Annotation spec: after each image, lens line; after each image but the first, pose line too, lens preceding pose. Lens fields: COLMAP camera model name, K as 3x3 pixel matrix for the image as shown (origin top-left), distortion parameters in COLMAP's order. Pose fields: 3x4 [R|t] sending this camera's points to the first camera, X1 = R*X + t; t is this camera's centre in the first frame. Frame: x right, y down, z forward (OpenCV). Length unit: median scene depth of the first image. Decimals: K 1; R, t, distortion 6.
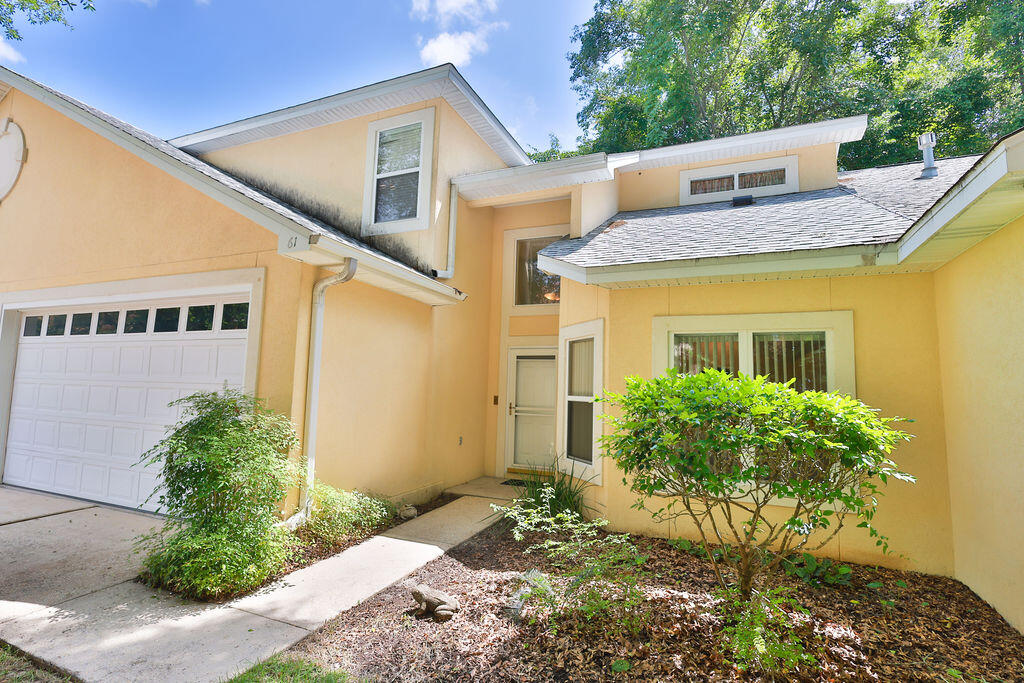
lens RADIAL K [[467.3, 0, 512.0], [0, 467.3, 341.5], [0, 0, 1]] dist [0.001573, 0.000637]
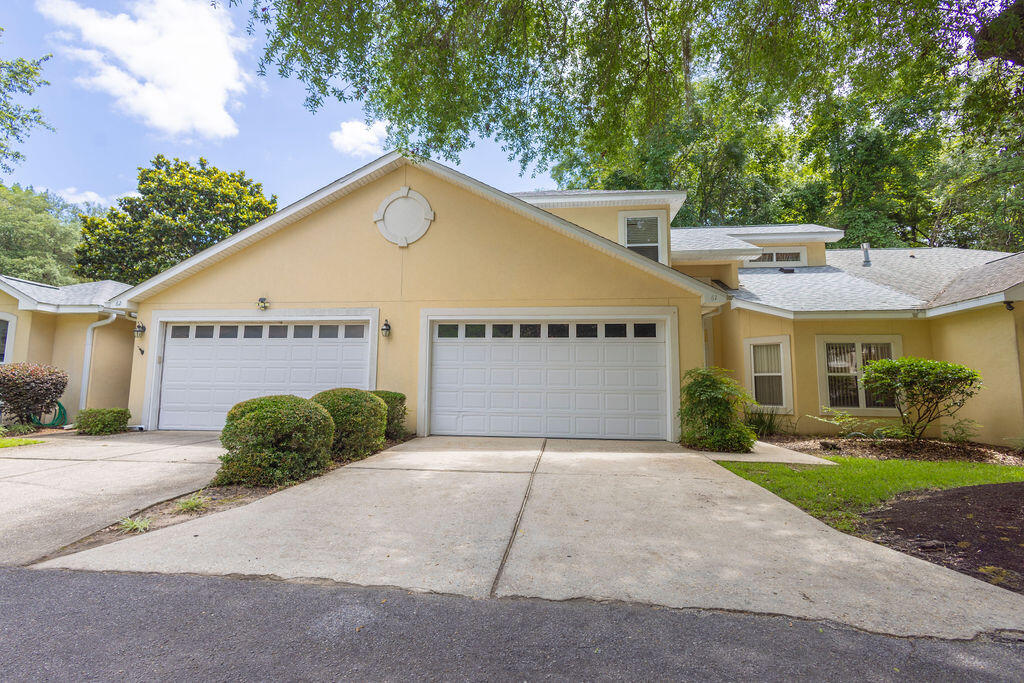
lens RADIAL K [[467.3, 0, 512.0], [0, 467.3, 341.5], [0, 0, 1]] dist [0.001573, 0.000637]
pose [[0.953864, 0.010849, 0.300044, -1.310836], [0.000381, 0.999302, -0.037345, 0.052035], [-0.300240, 0.035736, 0.953194, -0.488857]]
